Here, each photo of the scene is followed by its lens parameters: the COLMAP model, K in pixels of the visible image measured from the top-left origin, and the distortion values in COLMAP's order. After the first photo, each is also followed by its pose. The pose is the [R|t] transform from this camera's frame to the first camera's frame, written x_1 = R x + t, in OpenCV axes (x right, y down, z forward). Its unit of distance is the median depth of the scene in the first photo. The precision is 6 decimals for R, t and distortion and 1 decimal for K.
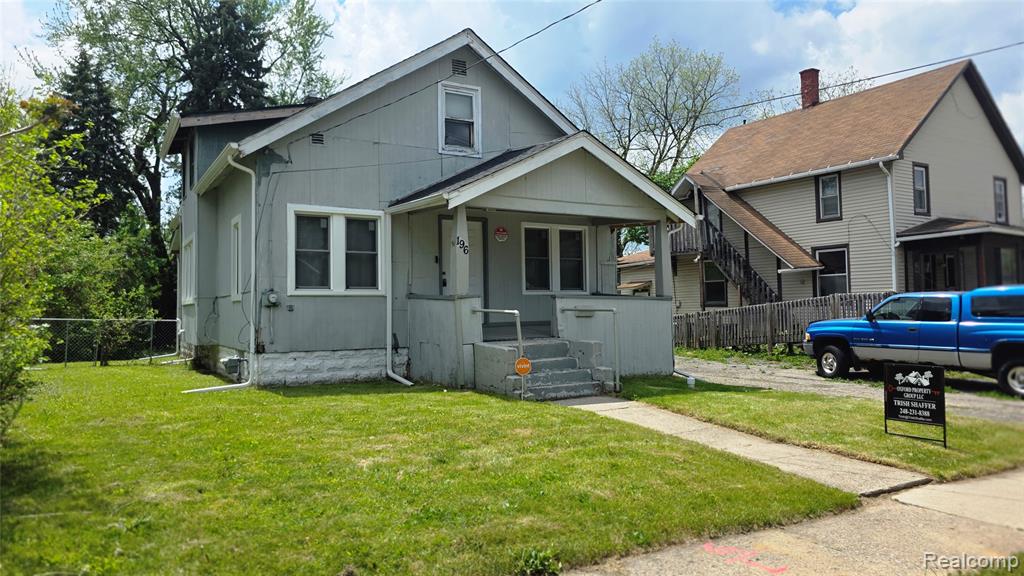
lens RADIAL K [[691.2, 0, 513.0], [0, 691.2, 278.3], [0, 0, 1]] dist [0.023883, 0.000266]
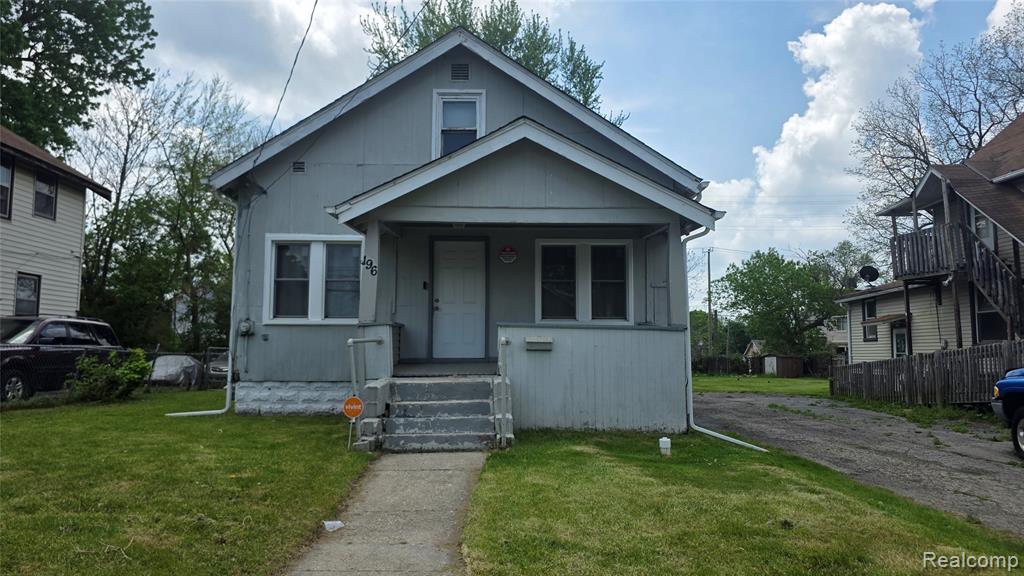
lens RADIAL K [[695.6, 0, 512.0], [0, 695.6, 288.0], [0, 0, 1]] dist [0.007203, 0.000918]
pose [[0.872714, -0.027545, -0.487453, 0.464914], [0.007185, 0.999024, -0.043588, 0.017869], [0.488178, 0.034537, 0.872060, 0.285960]]
